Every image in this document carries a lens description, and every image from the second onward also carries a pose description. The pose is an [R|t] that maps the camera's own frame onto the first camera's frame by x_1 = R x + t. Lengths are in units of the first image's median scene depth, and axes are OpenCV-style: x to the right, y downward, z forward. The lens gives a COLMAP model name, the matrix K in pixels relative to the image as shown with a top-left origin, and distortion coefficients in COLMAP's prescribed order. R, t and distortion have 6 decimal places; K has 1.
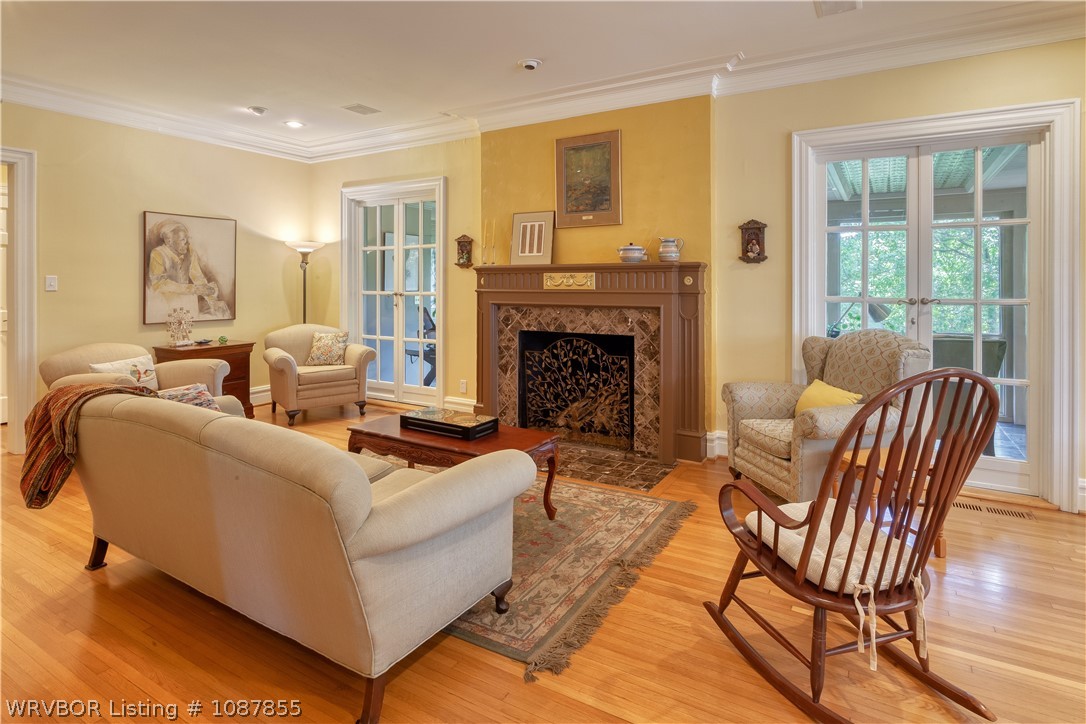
lens RADIAL K [[578.6, 0, 543.6], [0, 578.6, 319.1], [0, 0, 1]] dist [-0.000571, 0.000800]
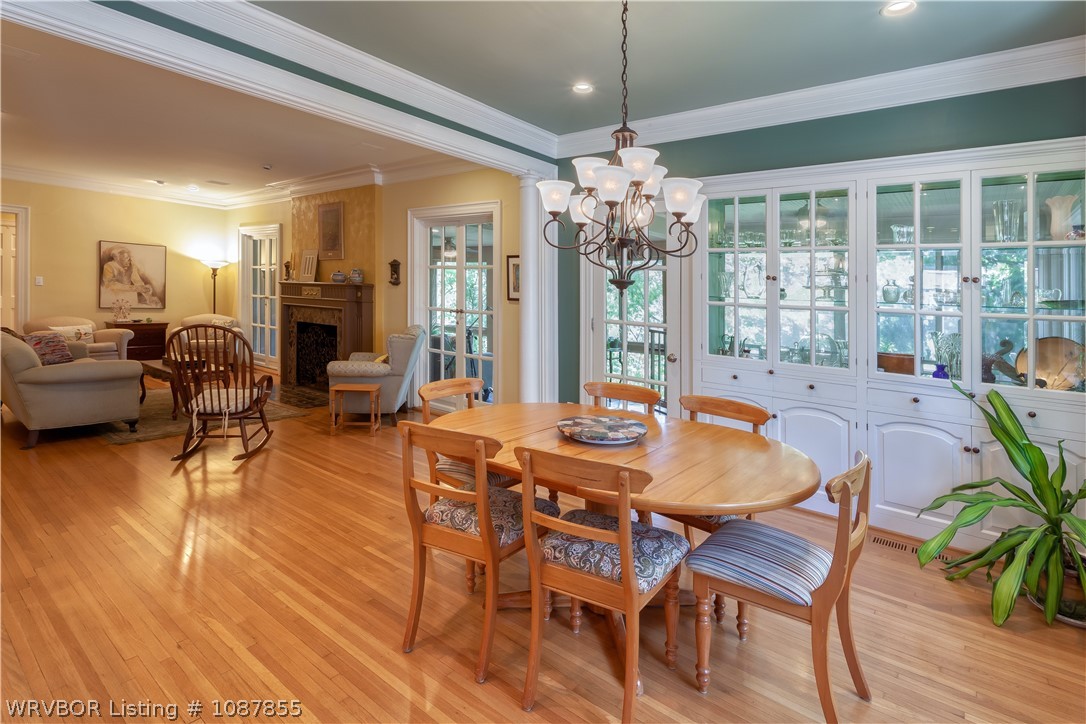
lens RADIAL K [[542.8, 0, 553.8], [0, 542.8, 346.3], [0, 0, 1]] dist [-0.000341, 0.002733]
pose [[0.991215, 0.053654, -0.120890, 0.805222], [-0.050969, 0.998382, 0.025194, 0.013450], [0.122046, -0.018811, 0.992346, -0.404466]]
